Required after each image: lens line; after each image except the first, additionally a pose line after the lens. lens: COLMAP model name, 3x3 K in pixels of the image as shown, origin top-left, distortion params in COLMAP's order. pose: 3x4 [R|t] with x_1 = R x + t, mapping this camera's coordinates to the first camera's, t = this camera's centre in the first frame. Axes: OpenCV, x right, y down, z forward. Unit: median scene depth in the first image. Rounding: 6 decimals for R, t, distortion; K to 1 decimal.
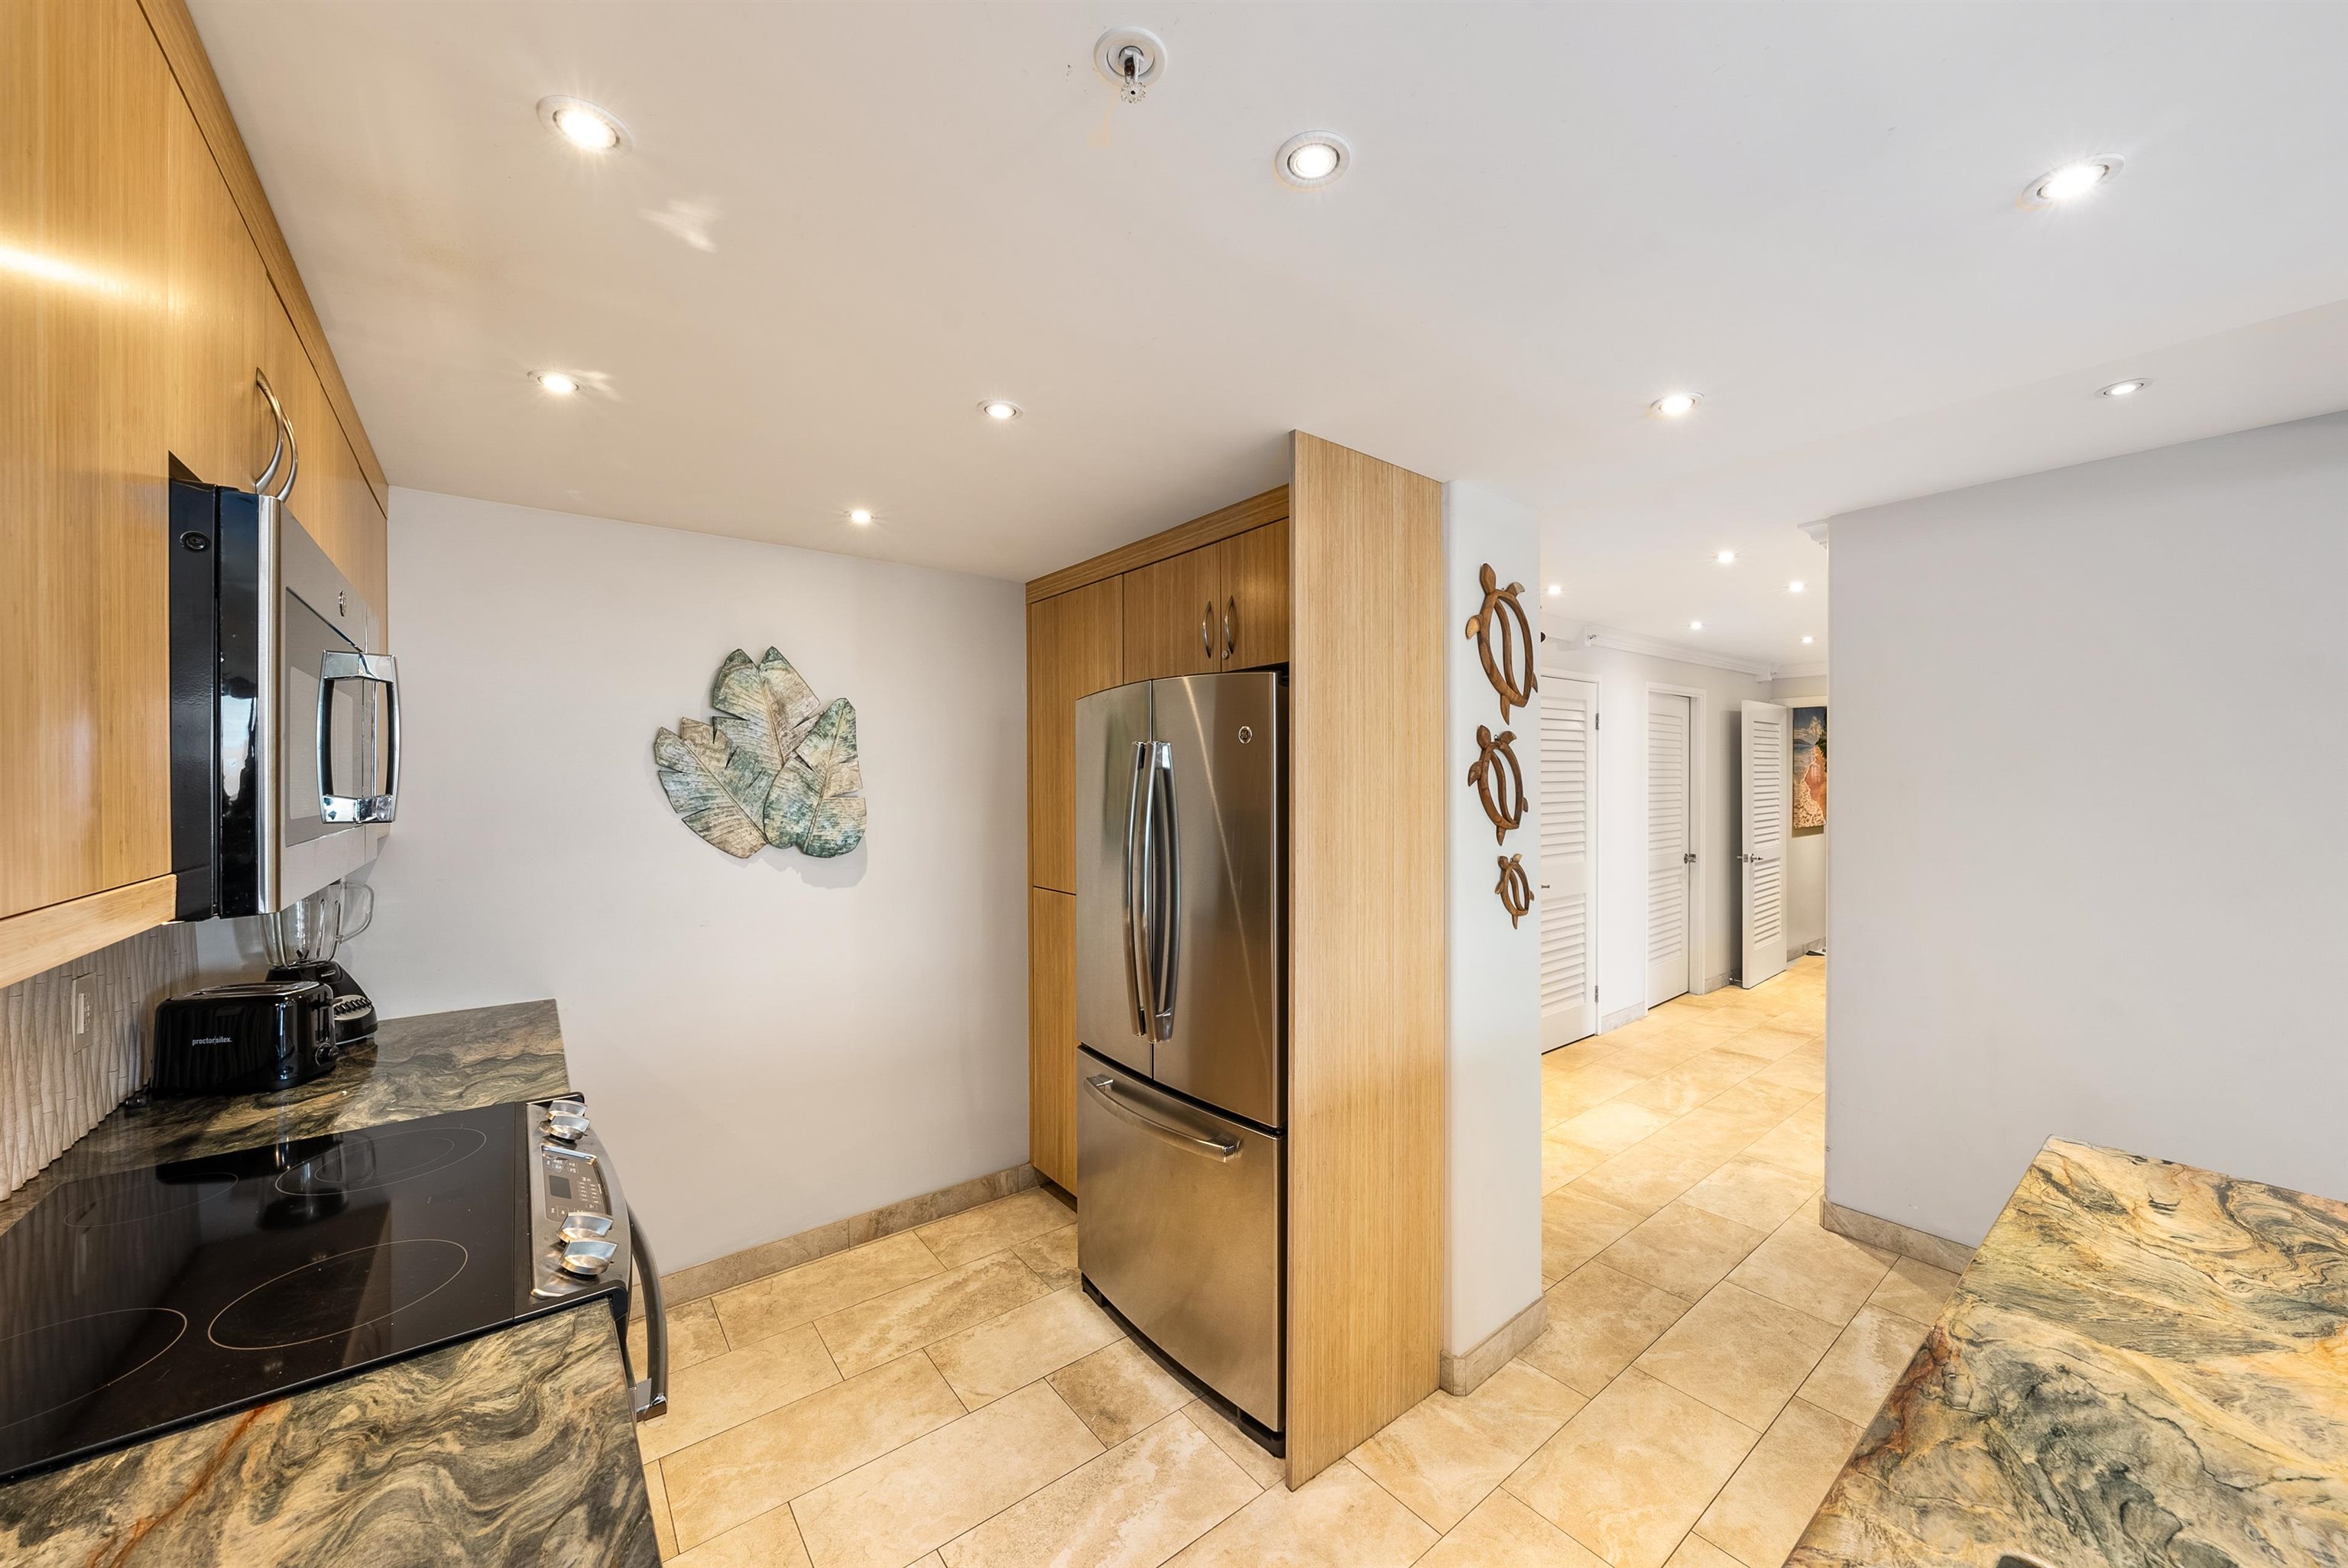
lens RADIAL K [[858.8, 0, 1173.0], [0, 858.8, 762.3], [0, 0, 1]] dist [-0.001530, -0.000148]
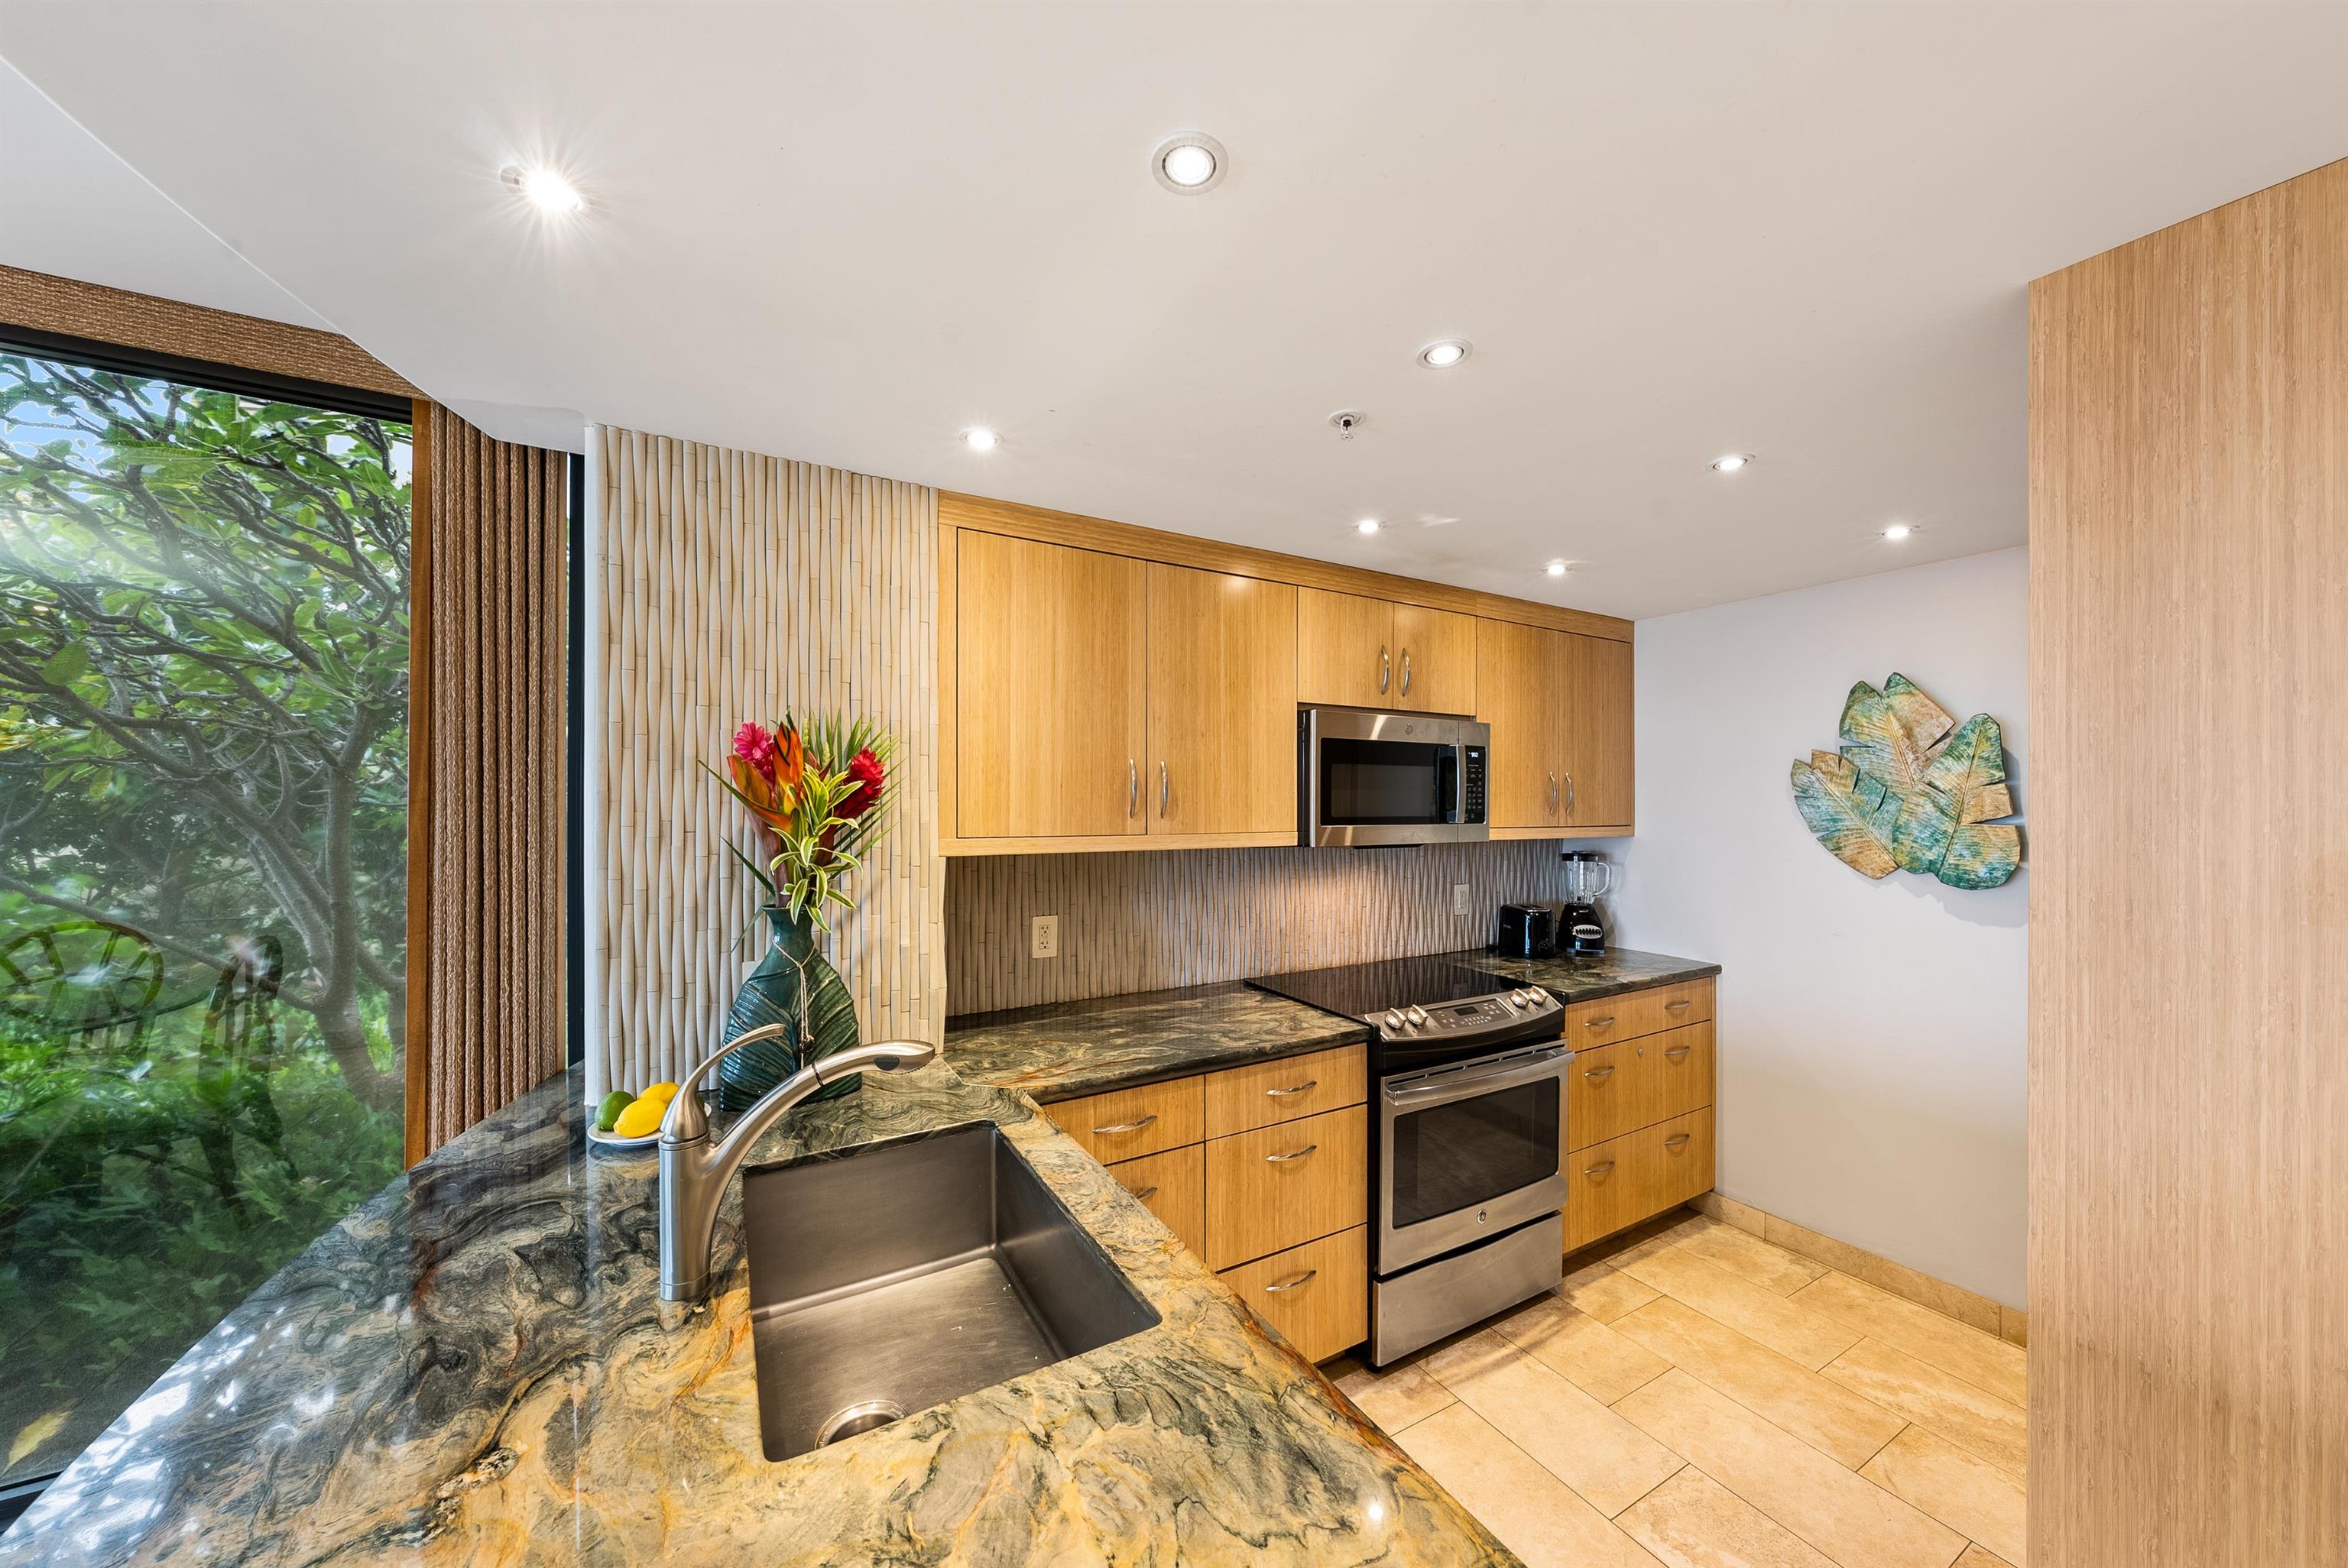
lens RADIAL K [[807.9, 0, 1195.8], [0, 807.9, 752.1], [0, 0, 1]] dist [-0.001386, -0.000060]
pose [[-0.128984, -0.056644, -0.990028, 0.606245], [0.017275, 0.998087, -0.059356, 0.001364], [0.991496, -0.024759, -0.127759, 0.314447]]
